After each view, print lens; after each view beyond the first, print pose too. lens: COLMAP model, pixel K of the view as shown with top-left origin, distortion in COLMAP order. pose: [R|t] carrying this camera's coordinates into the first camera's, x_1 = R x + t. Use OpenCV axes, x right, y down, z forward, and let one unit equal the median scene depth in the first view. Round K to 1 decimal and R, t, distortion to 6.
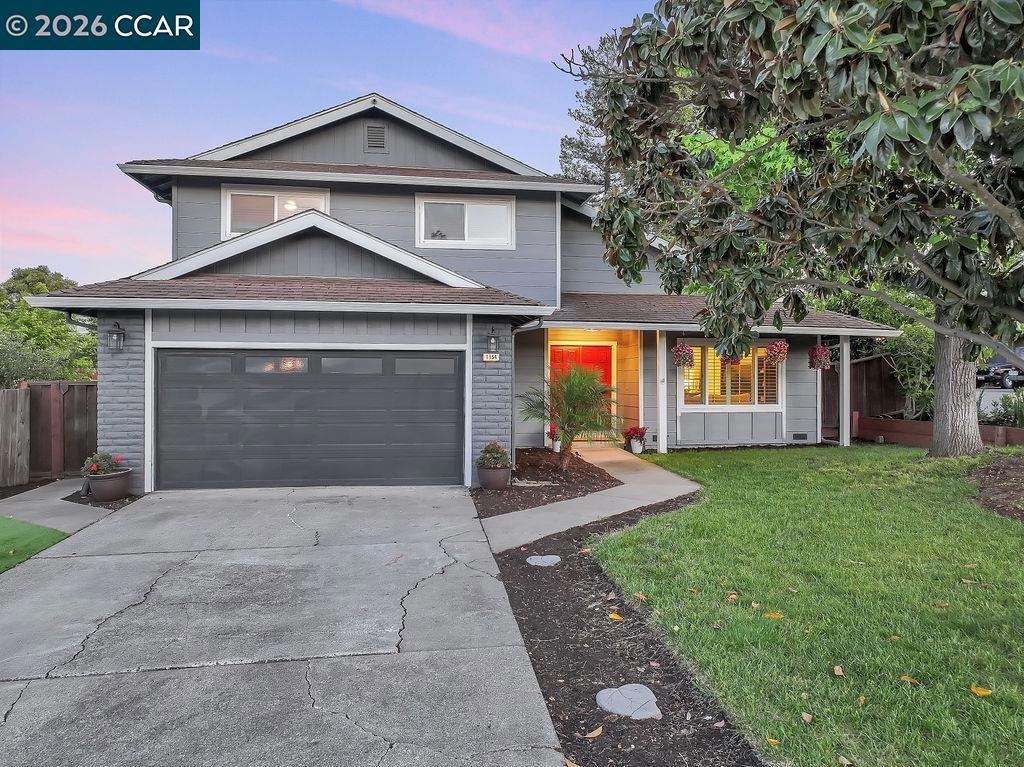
lens RADIAL K [[748.9, 0, 508.8], [0, 748.9, 373.4], [0, 0, 1]] dist [-0.002332, 0.017744]
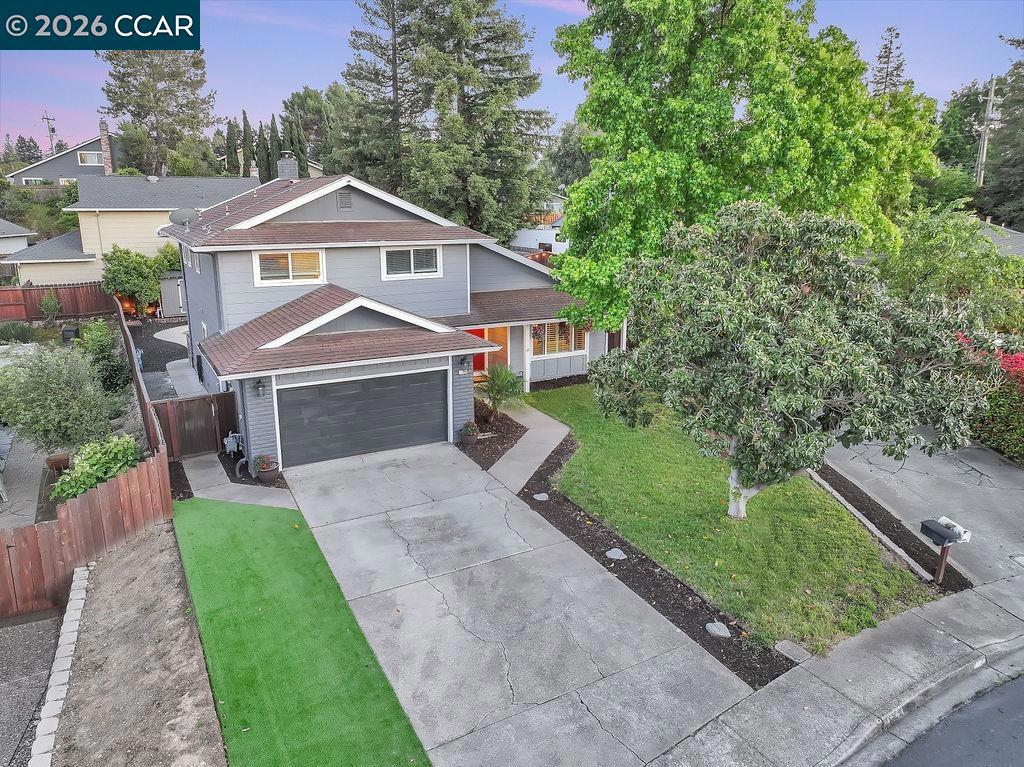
lens RADIAL K [[748.9, 0, 514.5], [0, 748.9, 385.8], [0, 0, 1]] dist [-0.002332, 0.017744]
pose [[0.934570, -0.091099, 0.343918, -0.529111], [-0.001249, 0.965816, 0.259224, -0.456577], [-0.355777, -0.242693, 0.902509, -0.664795]]
